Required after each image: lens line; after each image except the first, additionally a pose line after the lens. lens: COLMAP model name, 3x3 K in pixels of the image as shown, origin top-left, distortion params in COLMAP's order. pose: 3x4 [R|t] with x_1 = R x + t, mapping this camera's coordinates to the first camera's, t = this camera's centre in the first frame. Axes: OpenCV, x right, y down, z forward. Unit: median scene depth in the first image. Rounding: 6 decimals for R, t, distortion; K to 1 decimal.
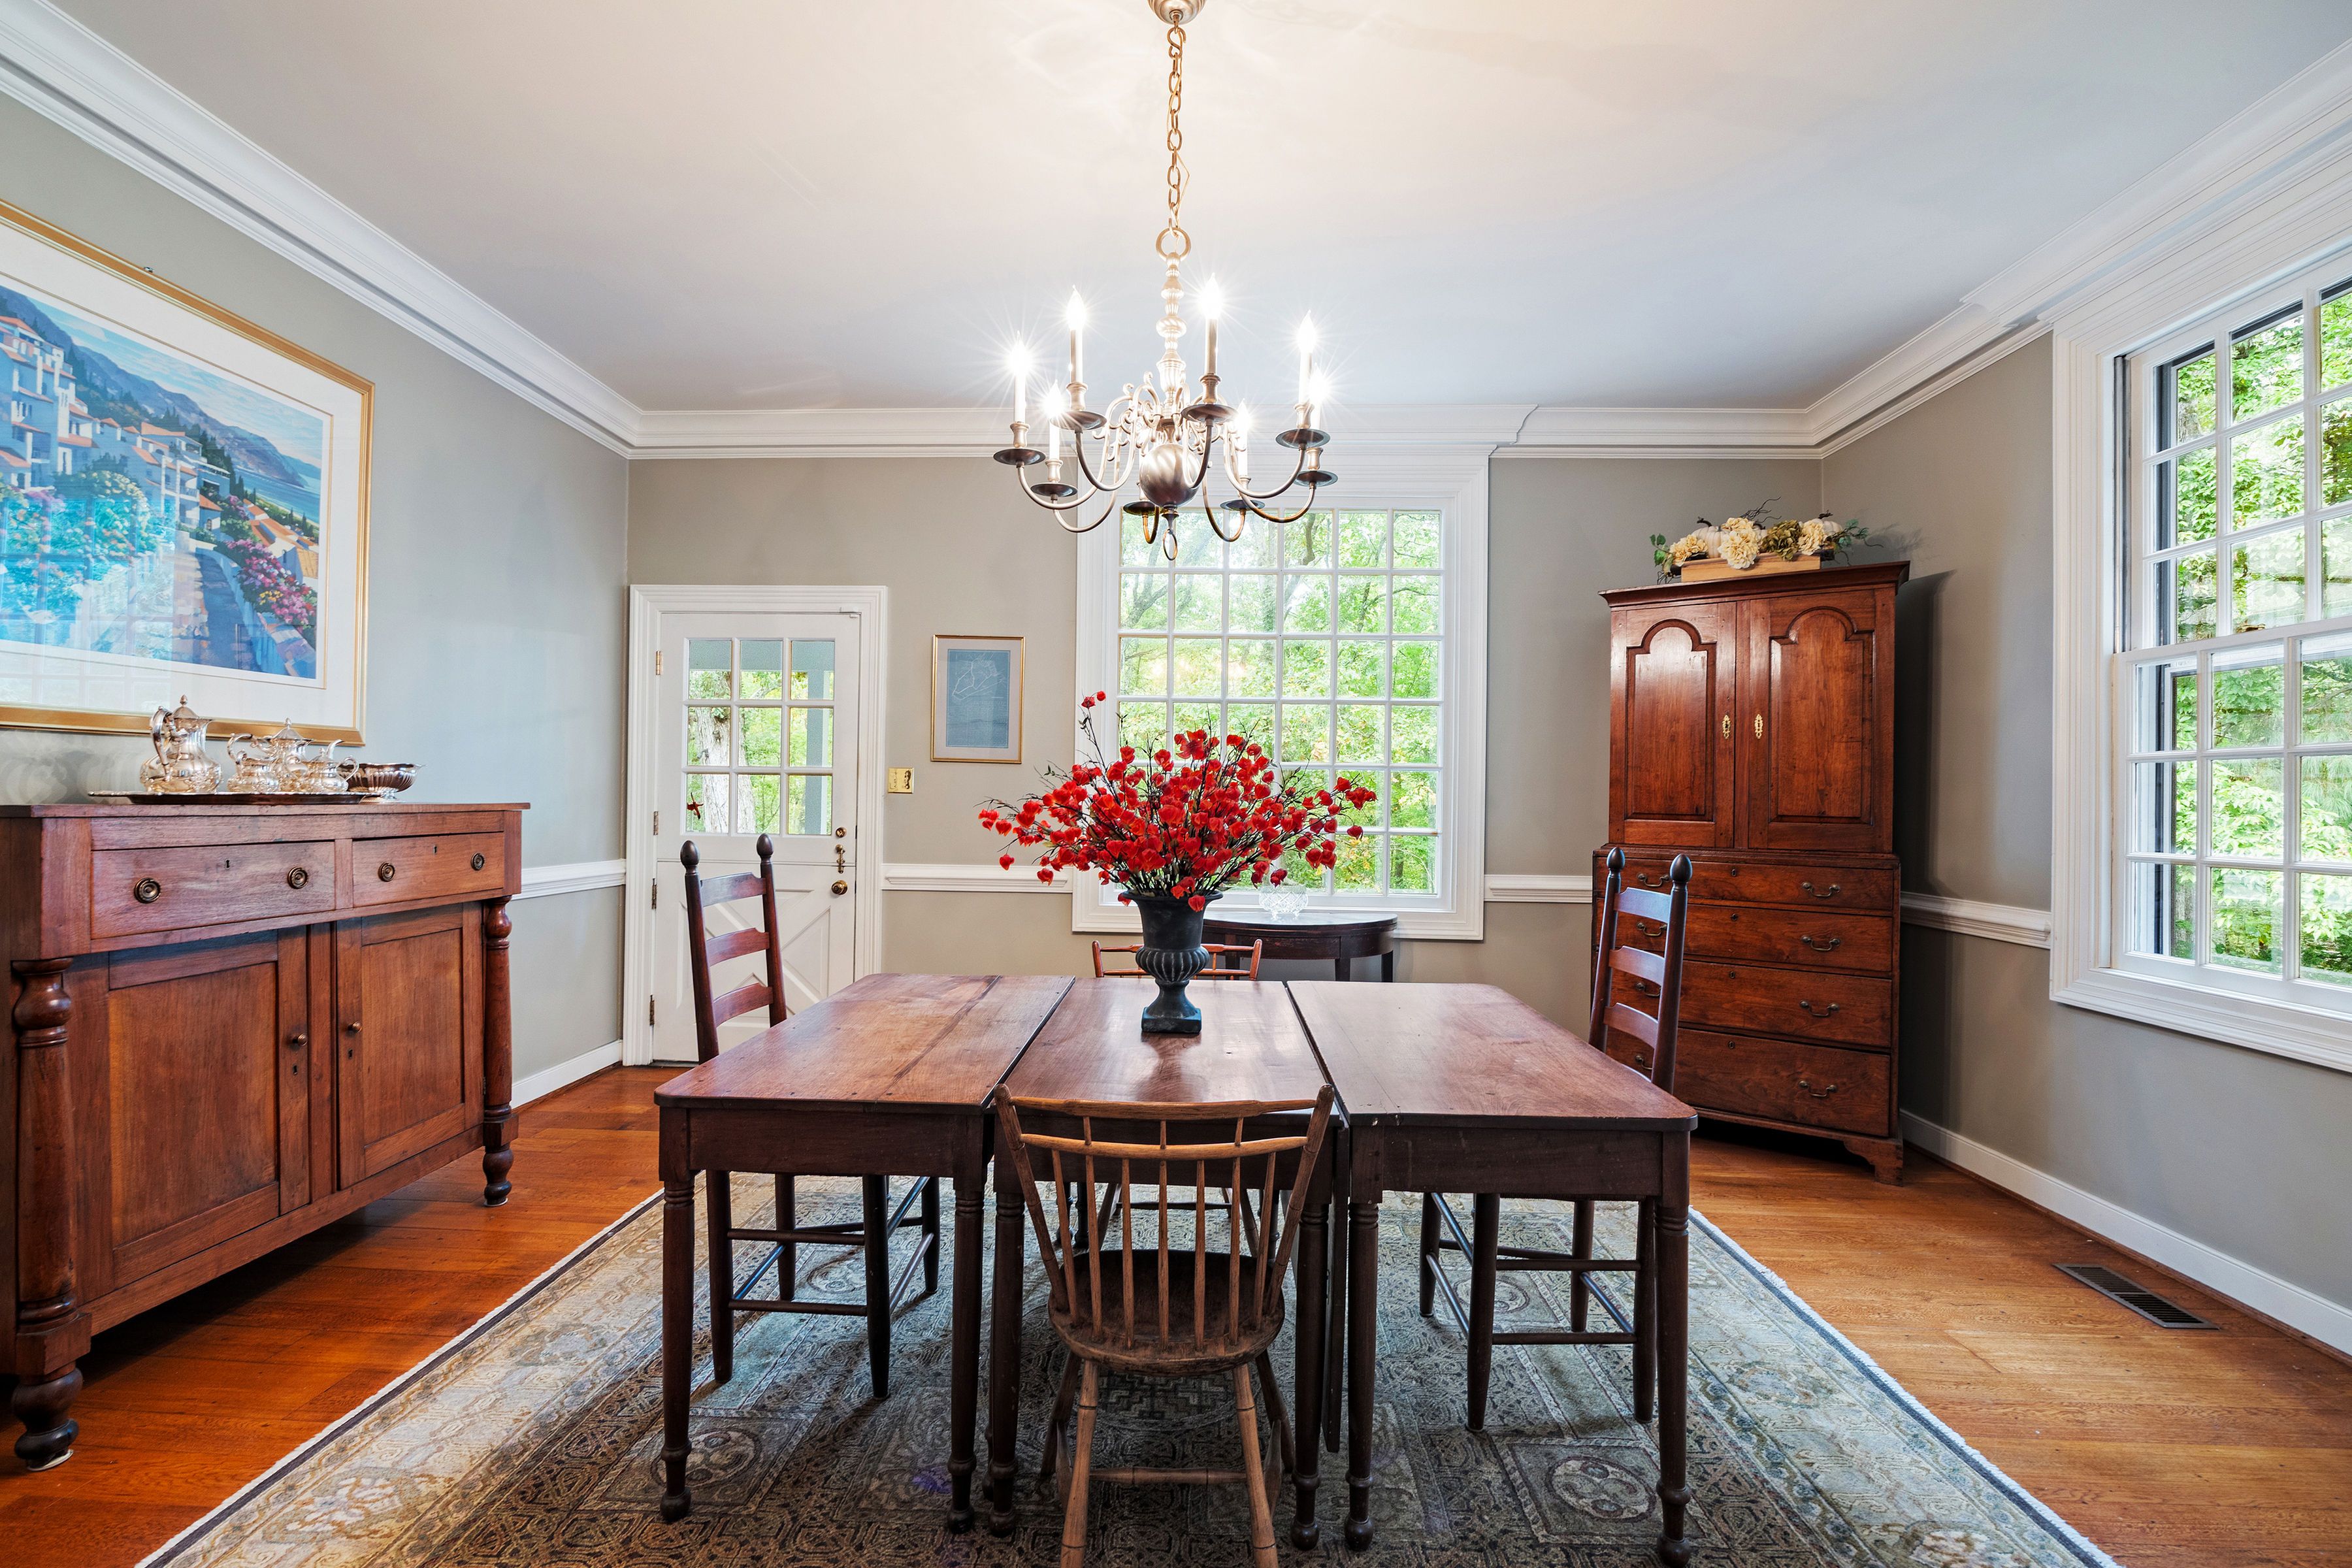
lens RADIAL K [[1002.2, 0, 1163.7], [0, 1002.2, 786.7], [0, 0, 1]] dist [-0.009950, 0.000067]
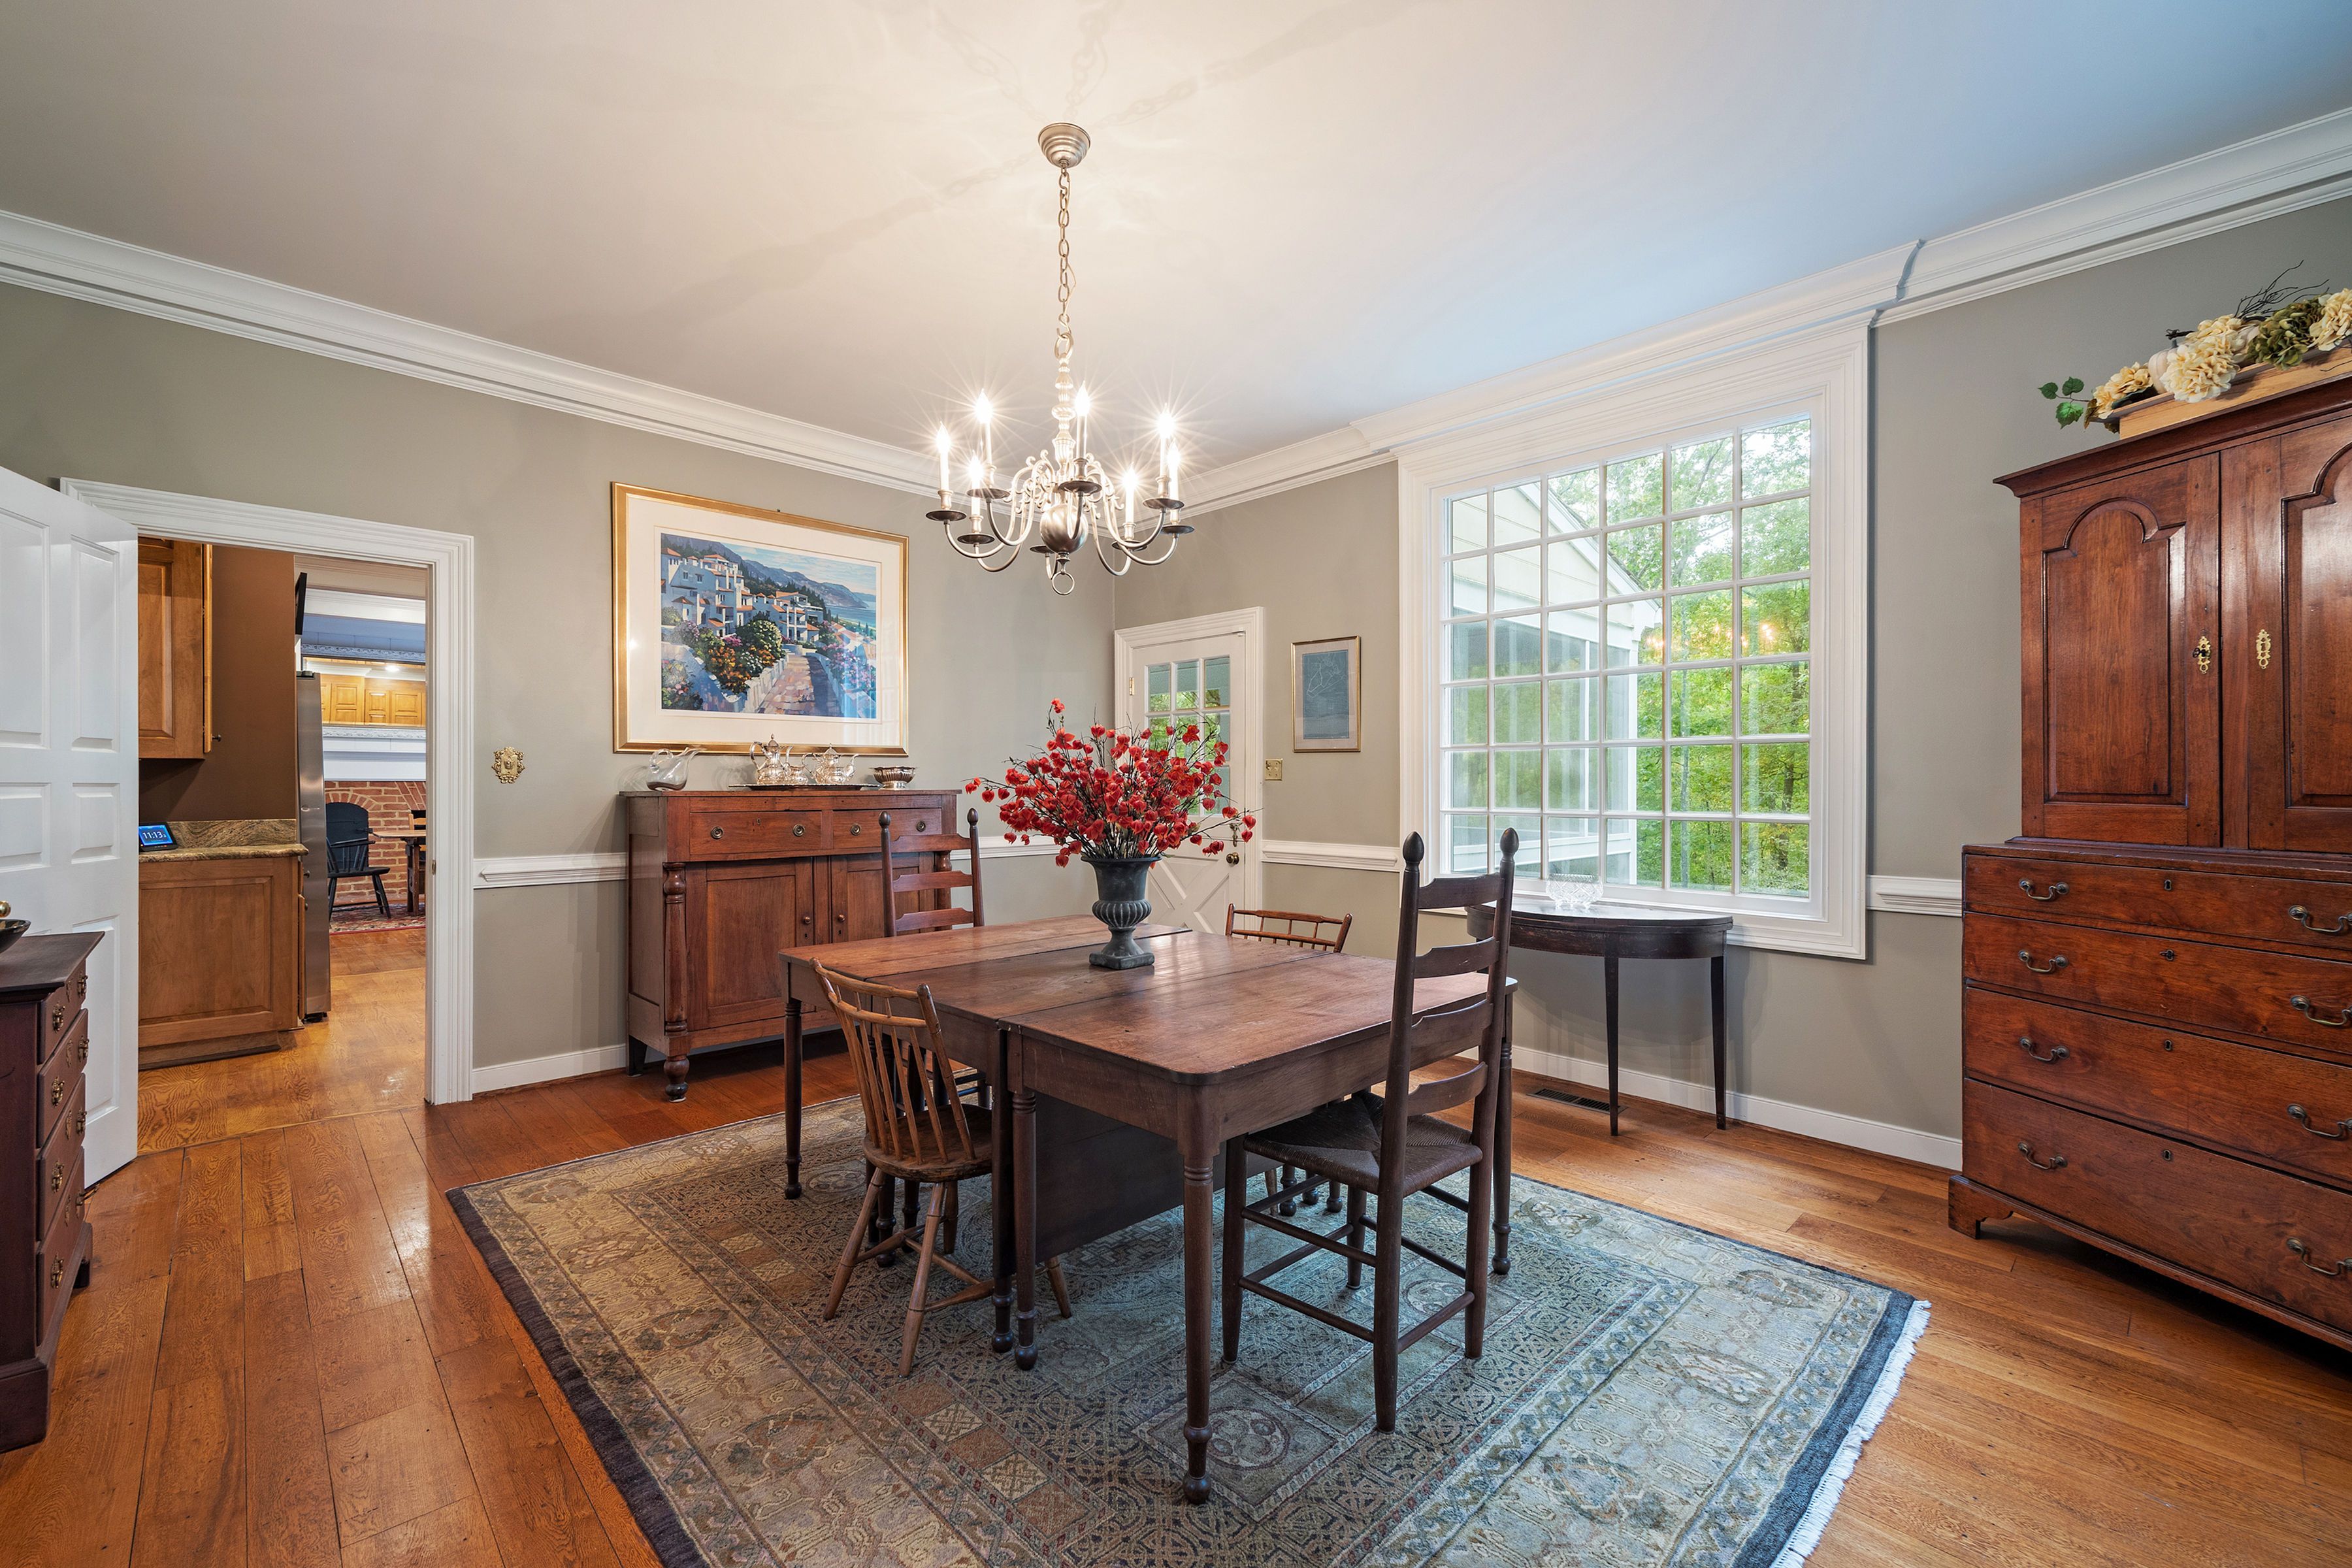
lens RADIAL K [[974.5, 0, 1164.7], [0, 974.5, 778.7], [0, 0, 1]] dist [0.003944, 0.000137]
pose [[0.721104, -0.016698, -0.692626, 0.721375], [0.016482, 0.999840, -0.006945, 0.016636], [0.692631, -0.006408, 0.721264, 0.143297]]
